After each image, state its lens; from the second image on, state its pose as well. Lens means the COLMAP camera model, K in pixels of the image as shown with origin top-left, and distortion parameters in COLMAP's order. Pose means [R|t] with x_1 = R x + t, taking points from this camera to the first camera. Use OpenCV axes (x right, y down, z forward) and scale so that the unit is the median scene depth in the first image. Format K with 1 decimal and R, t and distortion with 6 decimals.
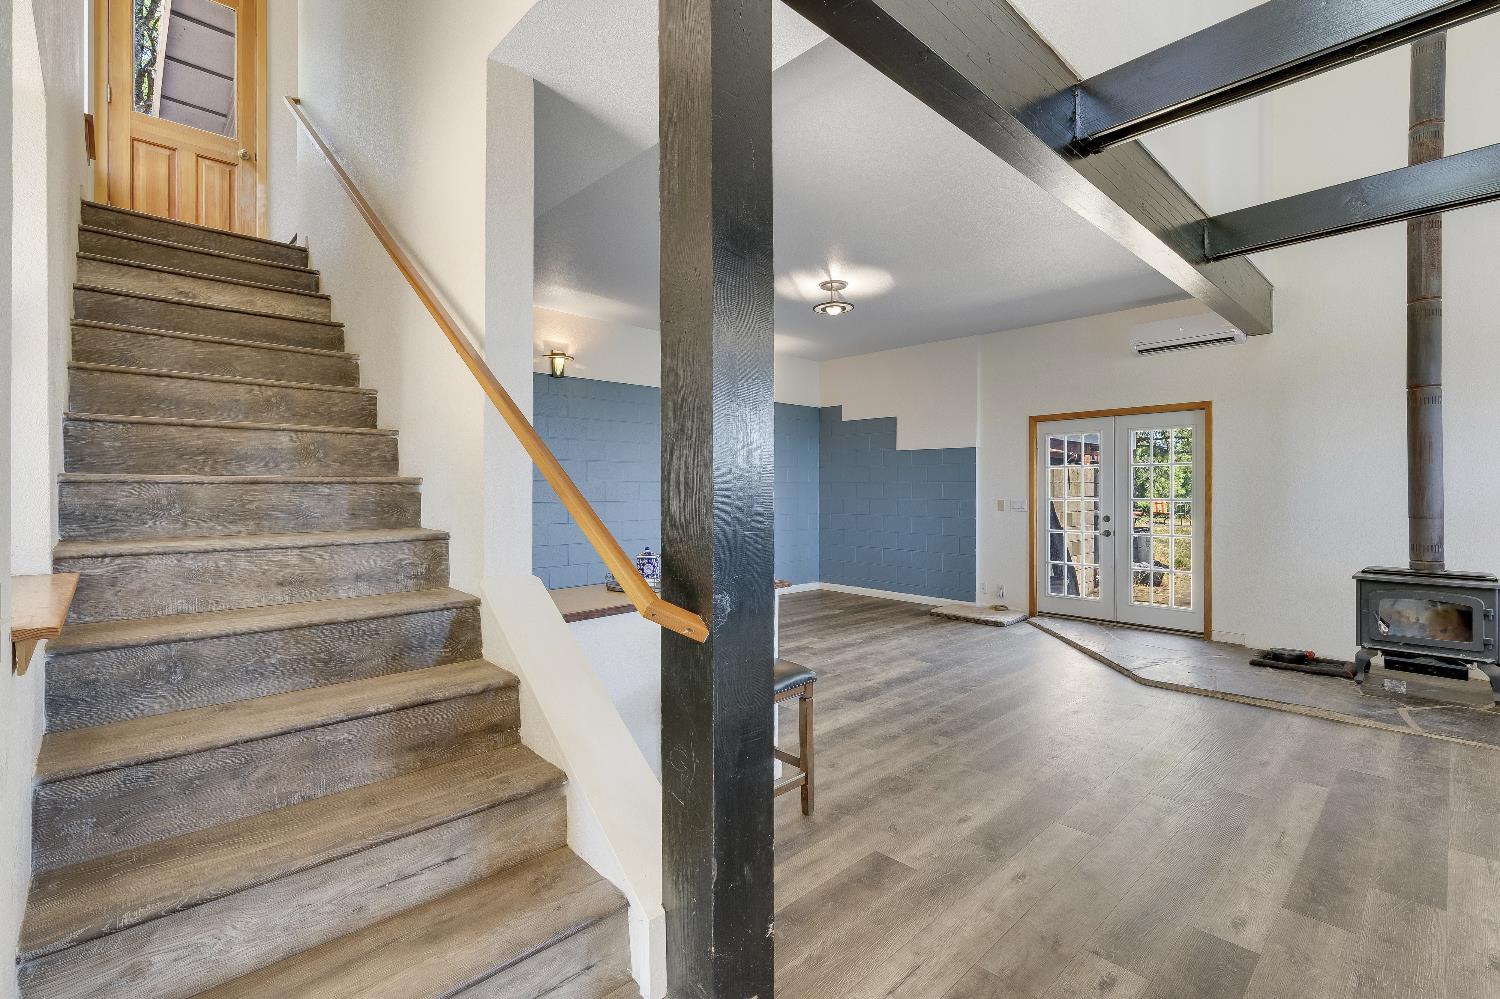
lens RADIAL K [[675.2, 0, 743.8], [0, 675.2, 491.2], [0, 0, 1]] dist [-0.005914, 0.001160]
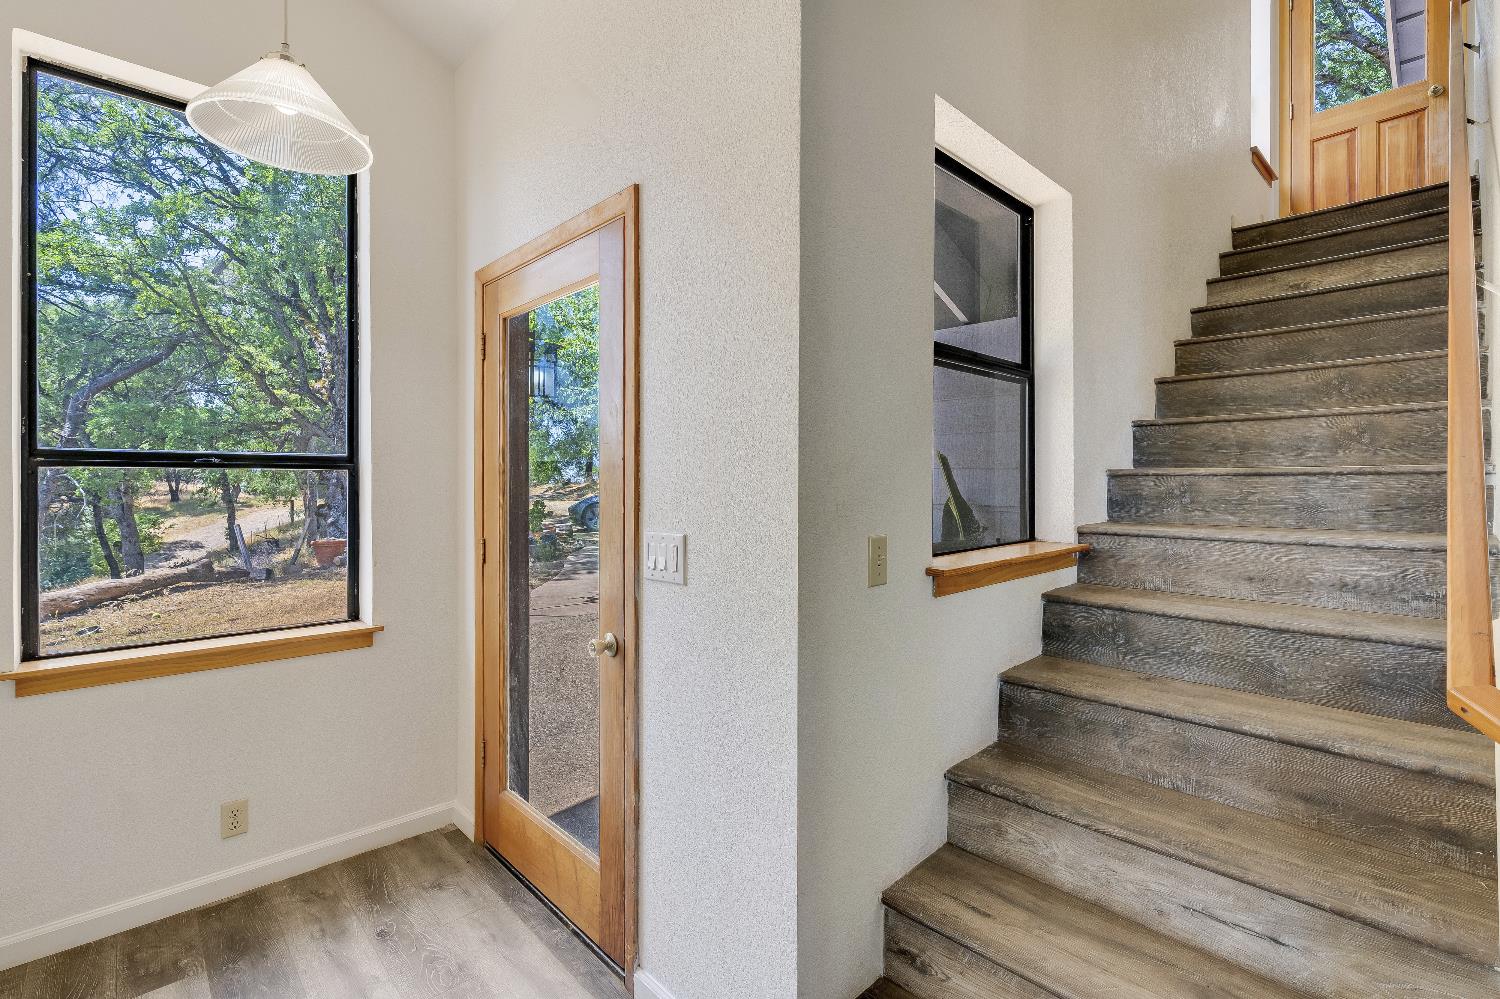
lens RADIAL K [[675.2, 0, 743.7], [0, 675.2, 489.6], [0, 0, 1]] dist [-0.005914, 0.001160]
pose [[0.000911, 0.011221, -0.999937, 0.321531], [-0.001876, 0.999935, 0.011219, -0.000079], [0.999998, 0.001865, 0.000932, 0.321755]]
